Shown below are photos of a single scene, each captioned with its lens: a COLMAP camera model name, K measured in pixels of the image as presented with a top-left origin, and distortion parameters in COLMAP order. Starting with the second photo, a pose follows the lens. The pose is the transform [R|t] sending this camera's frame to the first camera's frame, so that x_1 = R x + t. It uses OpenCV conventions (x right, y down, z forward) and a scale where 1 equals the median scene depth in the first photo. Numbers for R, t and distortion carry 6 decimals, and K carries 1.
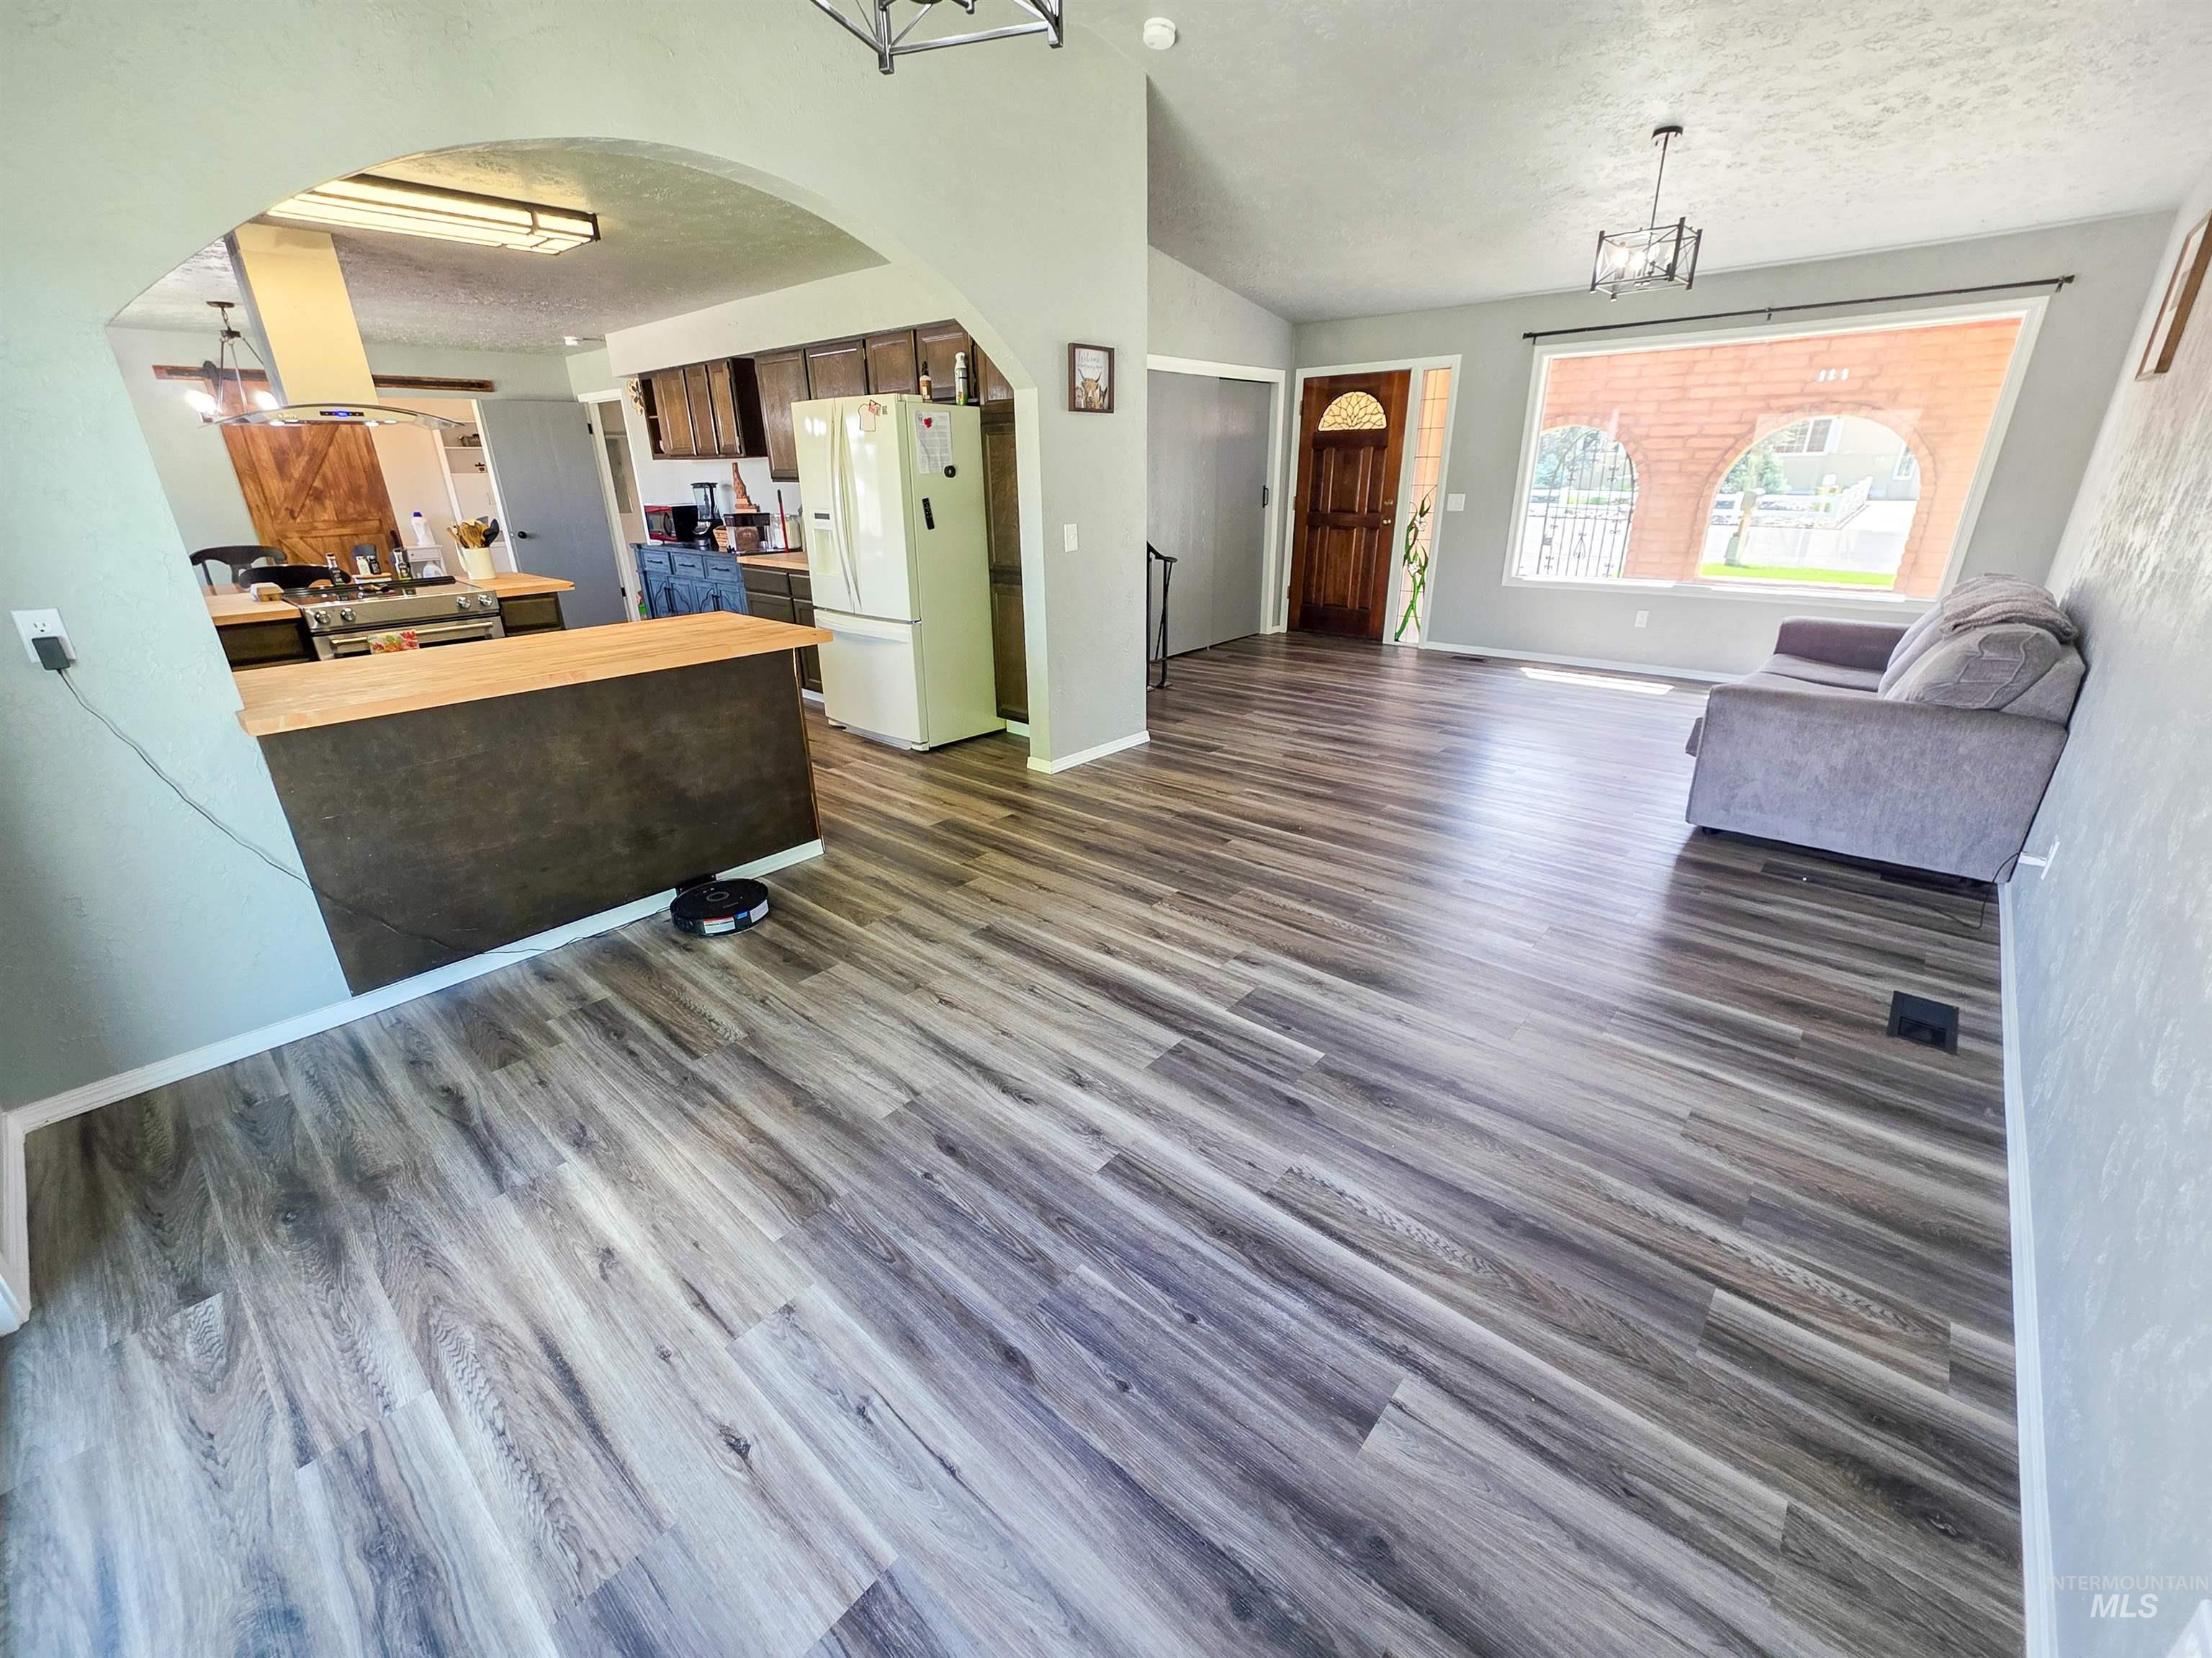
lens RADIAL K [[903.4, 0, 1106.0], [0, 903.4, 829.0], [0, 0, 1]] dist [0.001403, -0.000097]
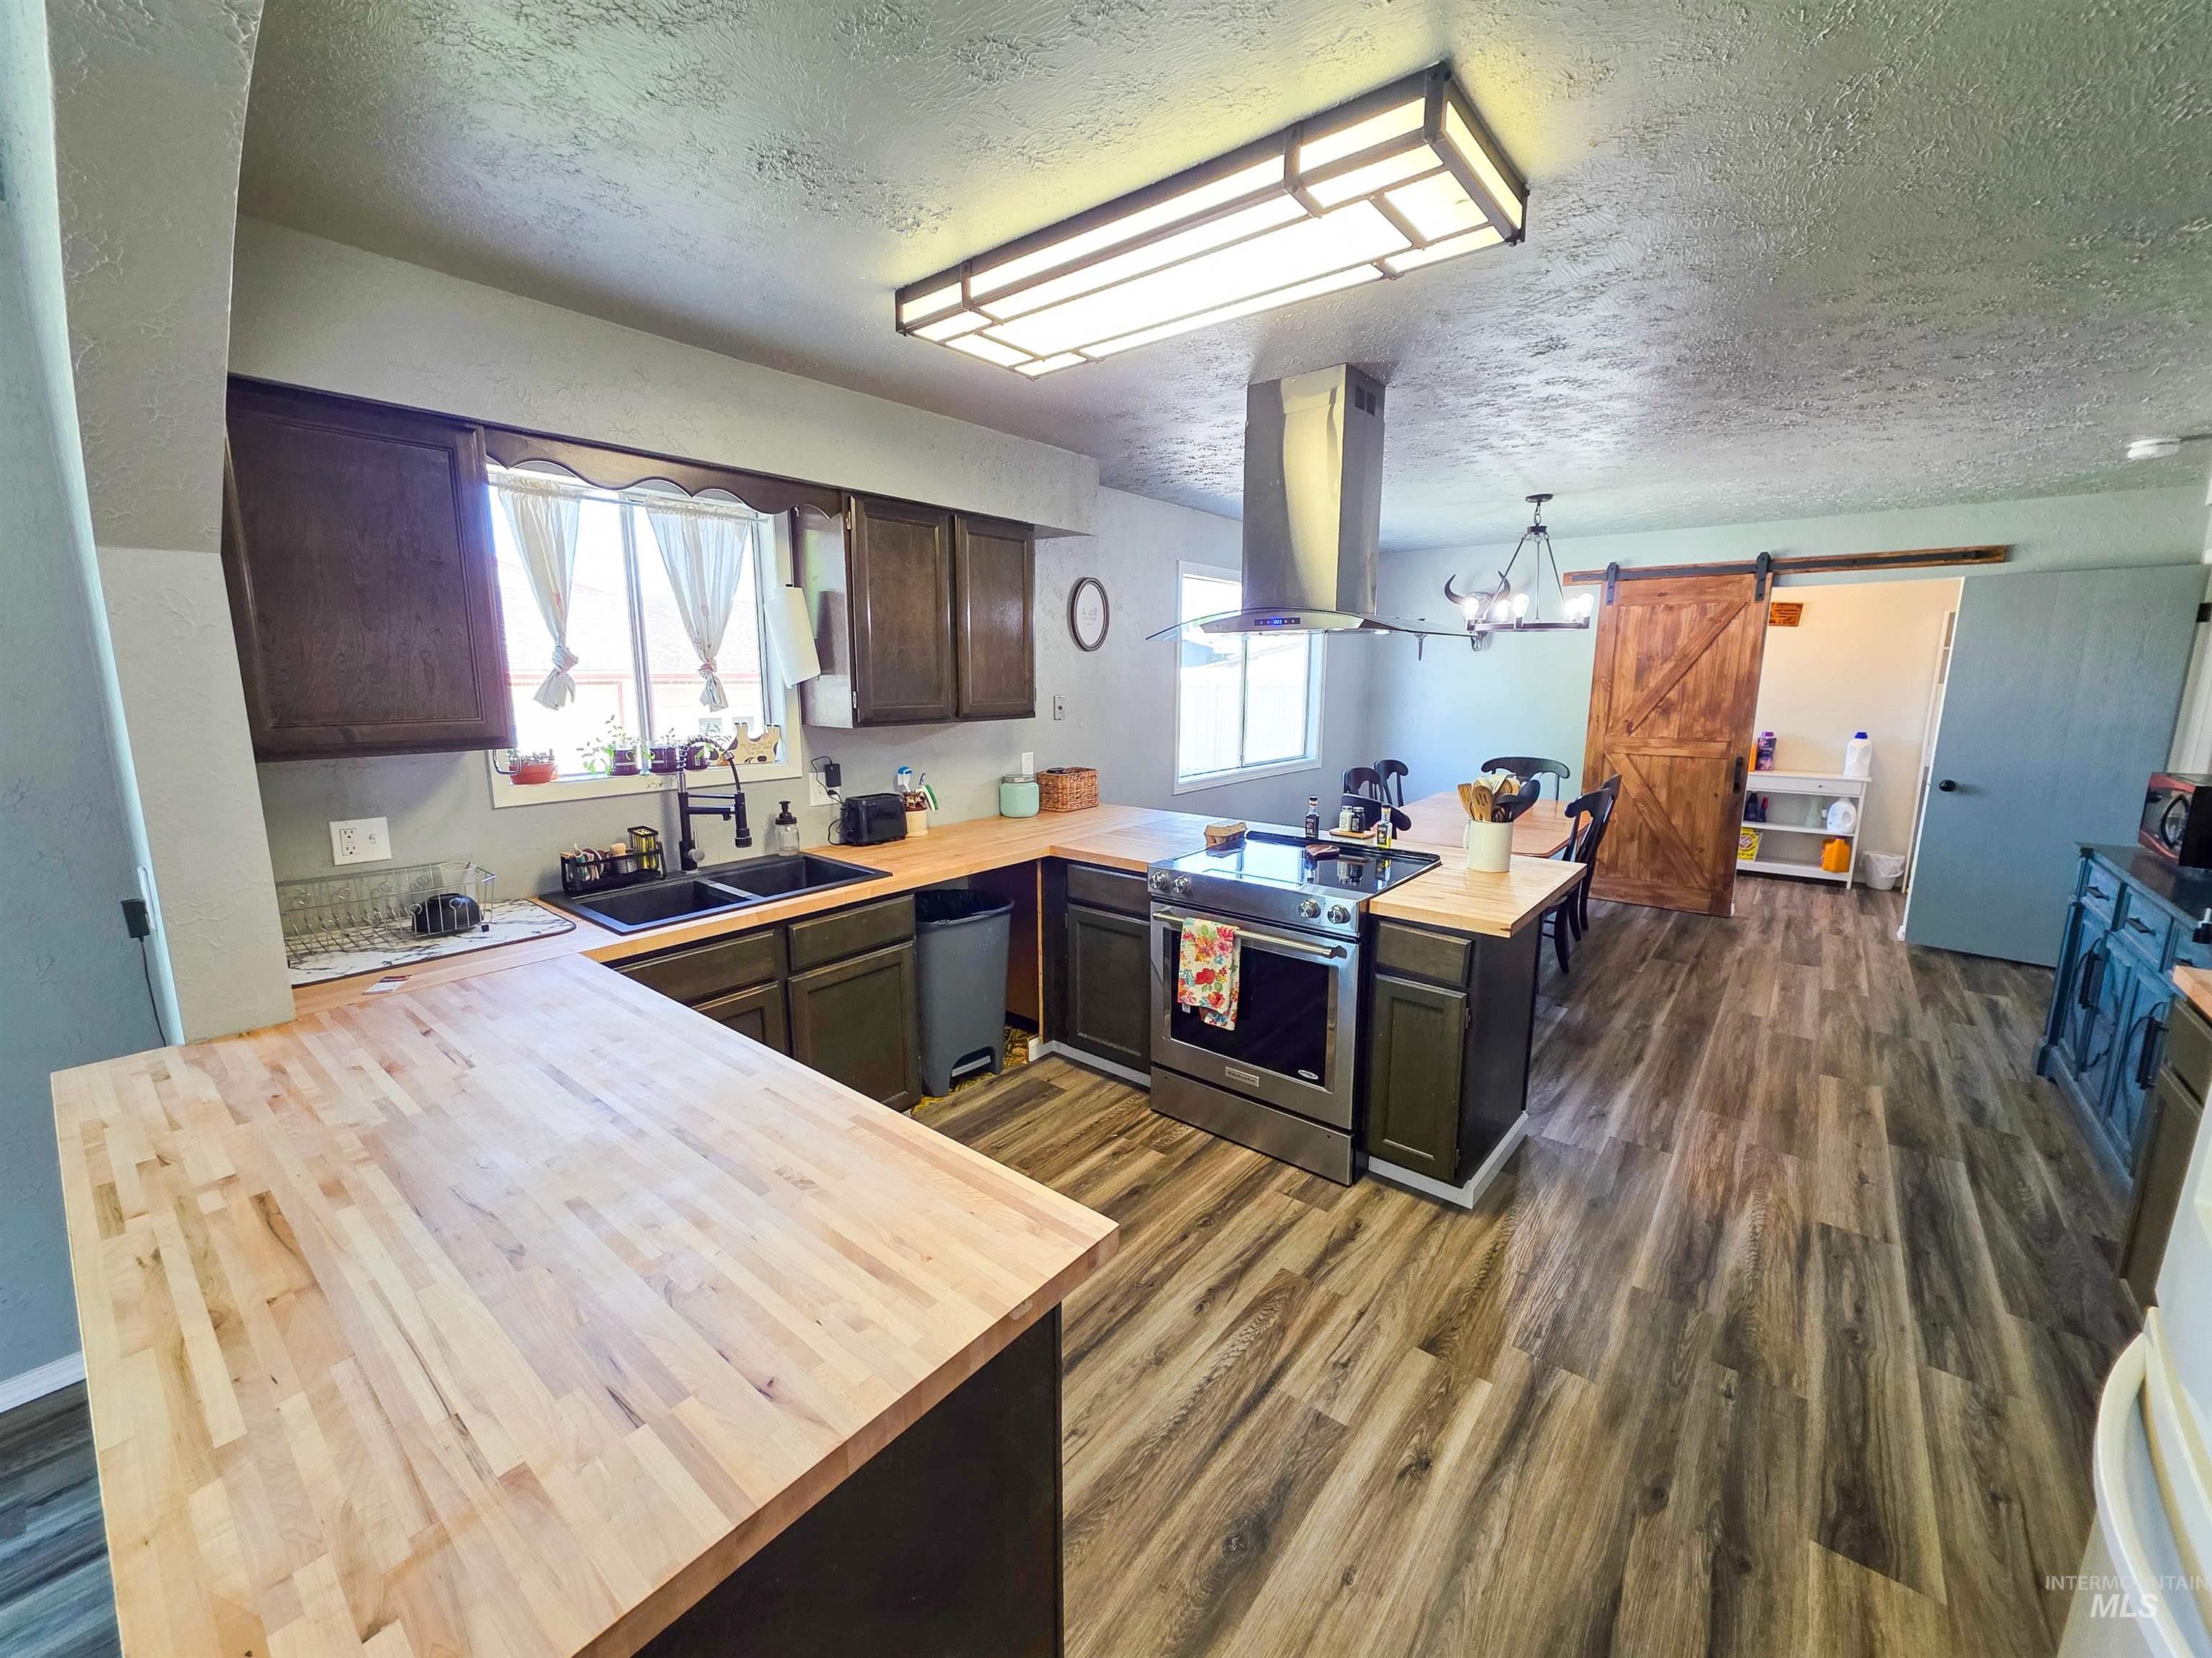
lens RADIAL K [[886.5, 0, 1094.1], [0, 886.5, 823.1], [0, 0, 1]] dist [0.003123, 0.000092]
pose [[0.033717, 0.189356, -0.981329, -0.191789], [-0.374926, 0.912576, 0.163207, -0.451334], [0.926442, 0.362423, 0.101764, 1.022877]]
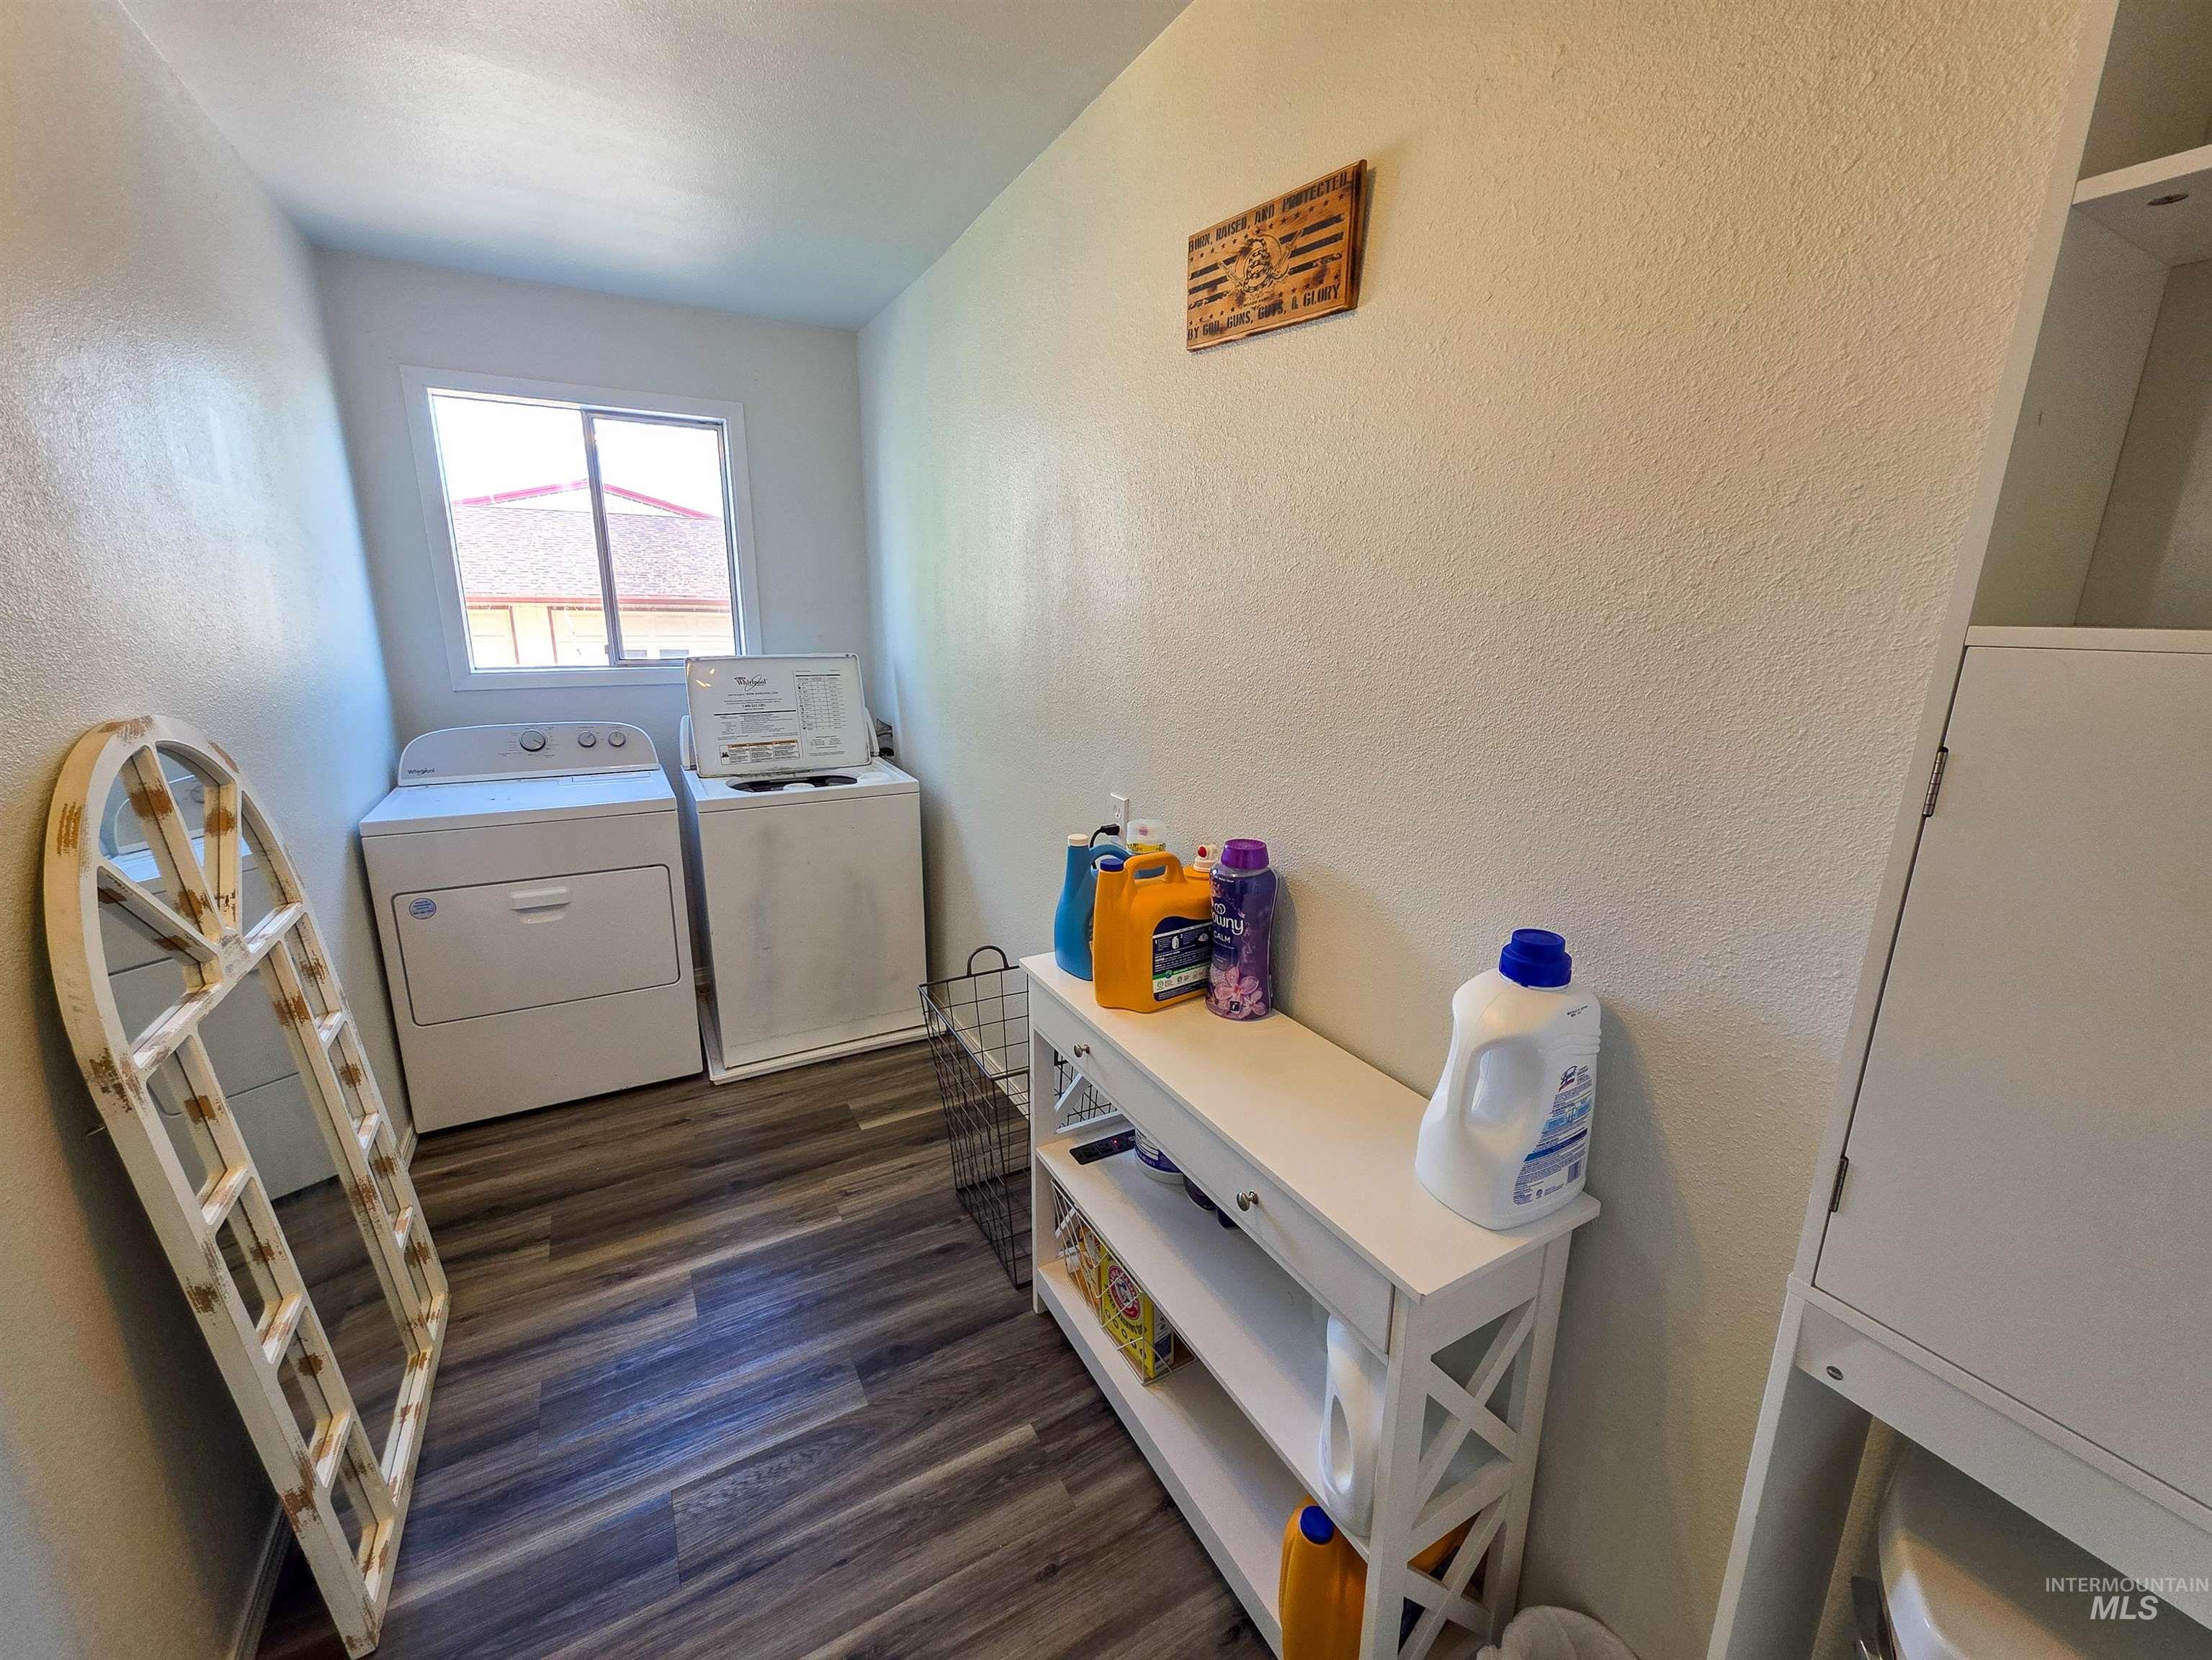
lens RADIAL K [[886.7, 0, 1094.1], [0, 886.7, 824.1], [0, 0, 1]] dist [0.003123, 0.000092]
pose [[-0.344685, 0.237798, -0.908099, -1.723964], [-0.358473, 0.860724, 0.361457, -1.019868], [0.867577, 0.450118, -0.211435, 2.579550]]
